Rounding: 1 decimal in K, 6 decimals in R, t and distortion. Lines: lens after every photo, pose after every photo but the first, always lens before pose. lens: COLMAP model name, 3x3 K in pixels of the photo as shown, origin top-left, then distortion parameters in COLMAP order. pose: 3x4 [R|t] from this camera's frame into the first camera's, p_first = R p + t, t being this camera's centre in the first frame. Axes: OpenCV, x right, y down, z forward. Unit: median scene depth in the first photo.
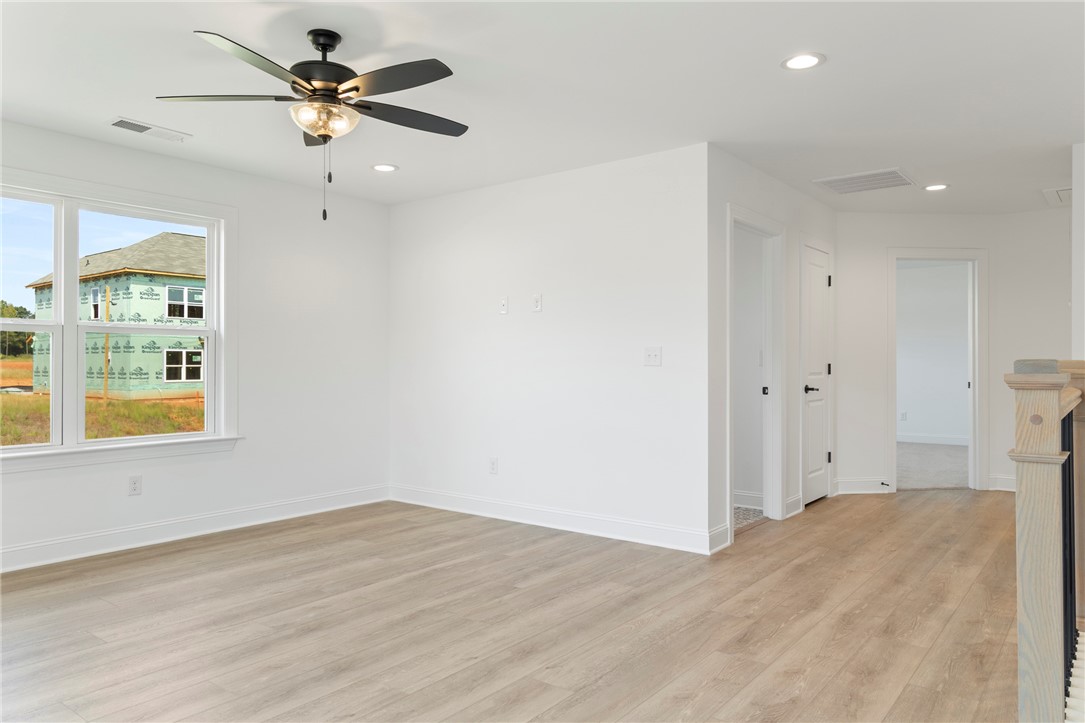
lens RADIAL K [[743.0, 0, 552.5], [0, 743.0, 362.6], [0, 0, 1]] dist [0.021315, -0.001997]
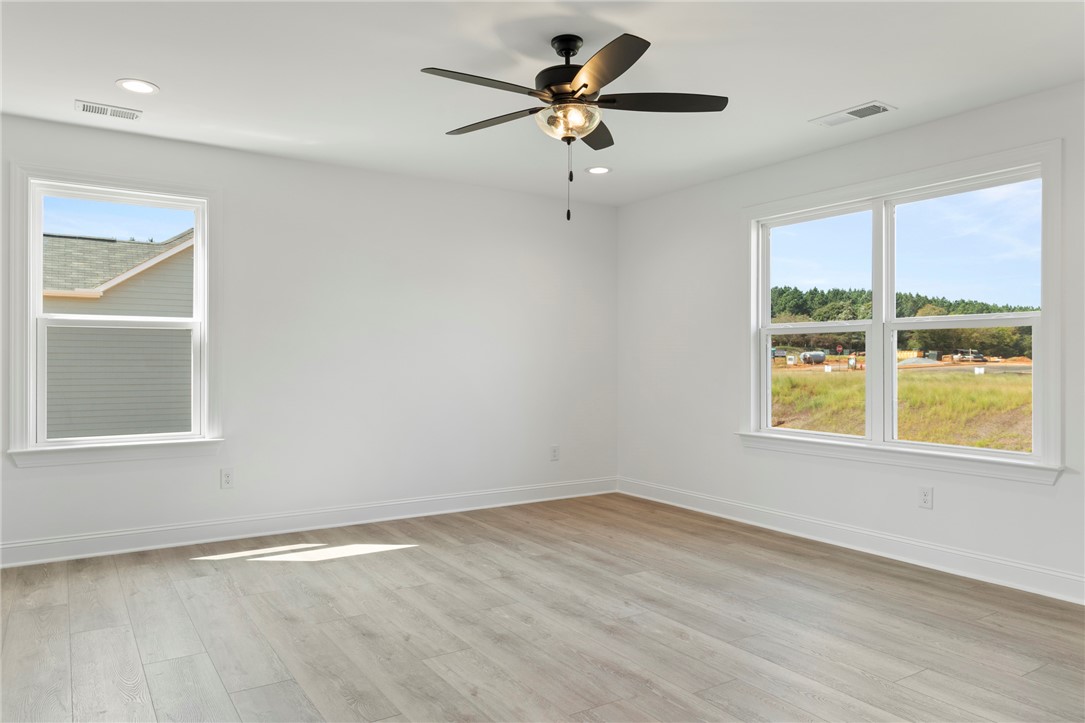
lens RADIAL K [[743.0, 0, 537.8], [0, 743.0, 362.8], [0, 0, 1]] dist [0.021315, -0.001997]
pose [[-0.342530, 0.002313, -0.939504, 0.599075], [-0.002117, 0.999993, 0.003233, 0.000845], [0.939505, 0.003097, -0.342523, 1.176950]]
